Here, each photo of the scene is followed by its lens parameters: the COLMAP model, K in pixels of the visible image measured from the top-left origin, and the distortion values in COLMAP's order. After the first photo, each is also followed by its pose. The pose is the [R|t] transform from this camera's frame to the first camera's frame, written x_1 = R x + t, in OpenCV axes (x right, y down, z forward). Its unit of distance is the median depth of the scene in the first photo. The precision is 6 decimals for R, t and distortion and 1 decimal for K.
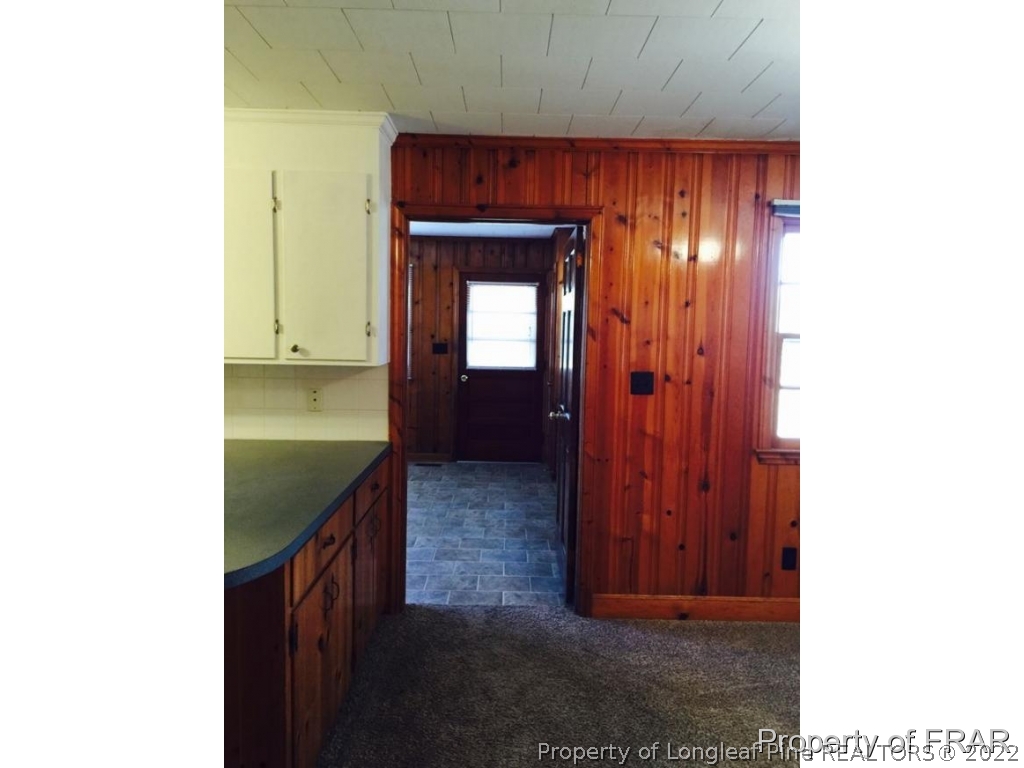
lens RADIAL K [[570.9, 0, 513.0], [0, 570.9, 388.8], [0, 0, 1]] dist [0.004217, 0.000098]
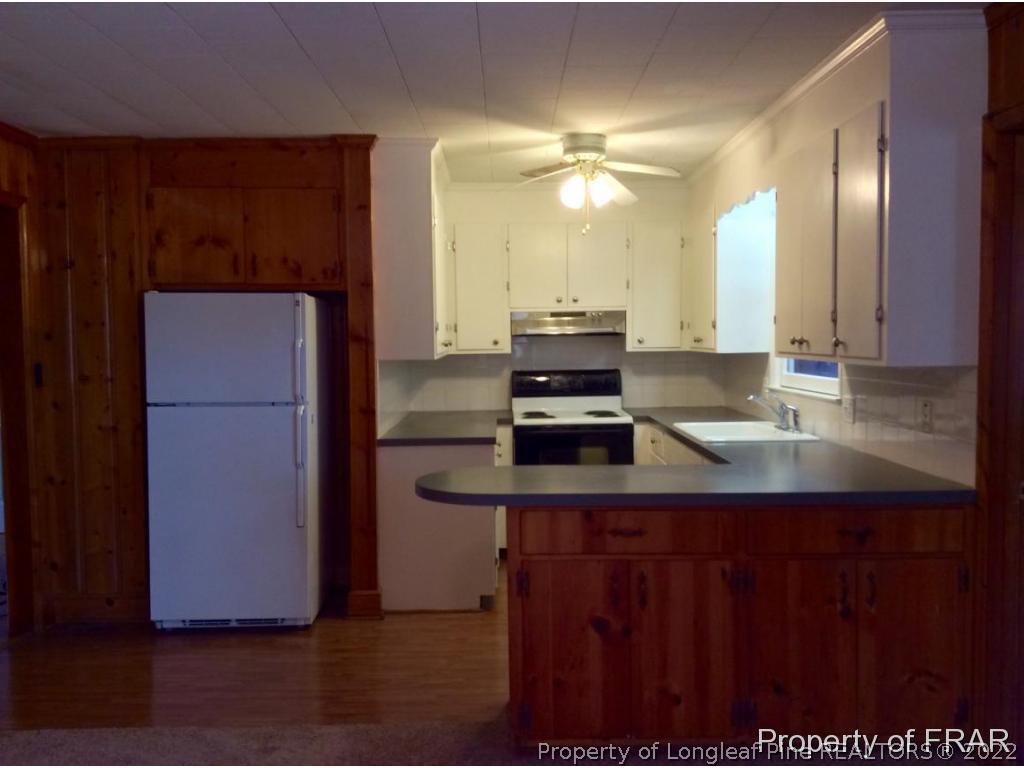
lens RADIAL K [[956.0, 0, 511.1], [0, 956.0, 379.4], [0, 0, 1]] dist [0.025176, 0.000000]
pose [[-0.031503, 0.034765, -0.998899, 0.869006], [-0.071754, 0.996738, 0.036953, -0.032155], [0.996925, 0.072839, -0.028906, 0.522016]]
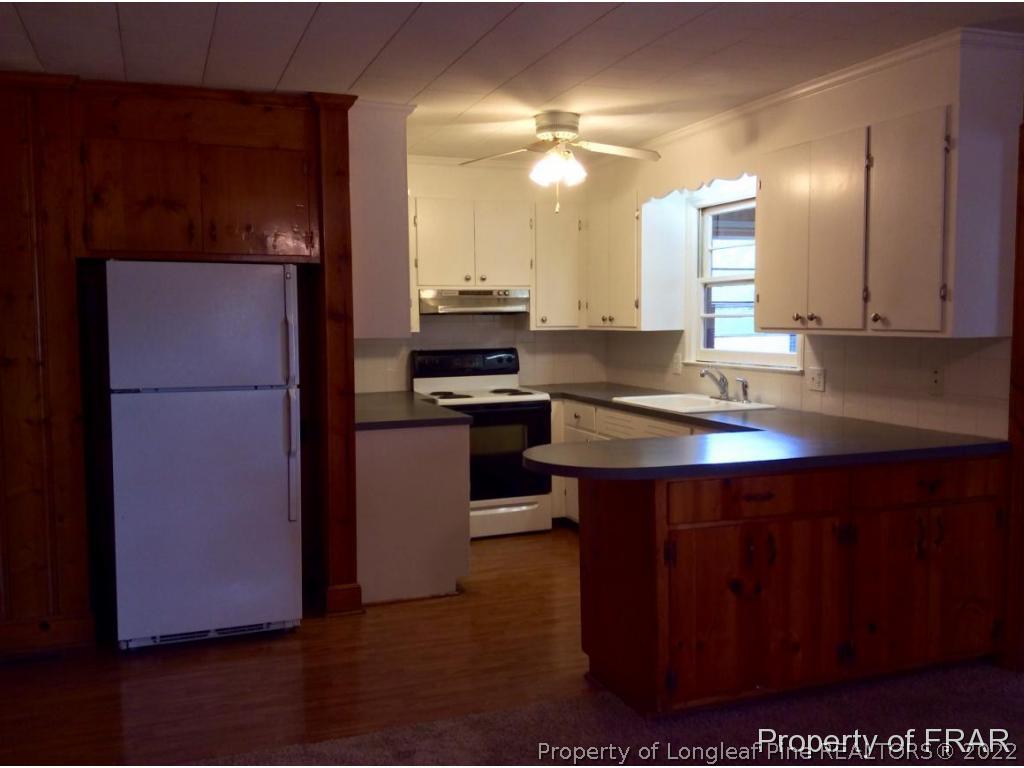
lens RADIAL K [[956.0, 0, 509.9], [0, 956.0, 383.4], [0, 0, 1]] dist [0.025176, 0.000000]
pose [[0.319644, 0.052493, -0.946083, 0.772938], [-0.065339, 0.997309, 0.033260, 0.017364], [0.945282, 0.051185, 0.322213, -0.022503]]
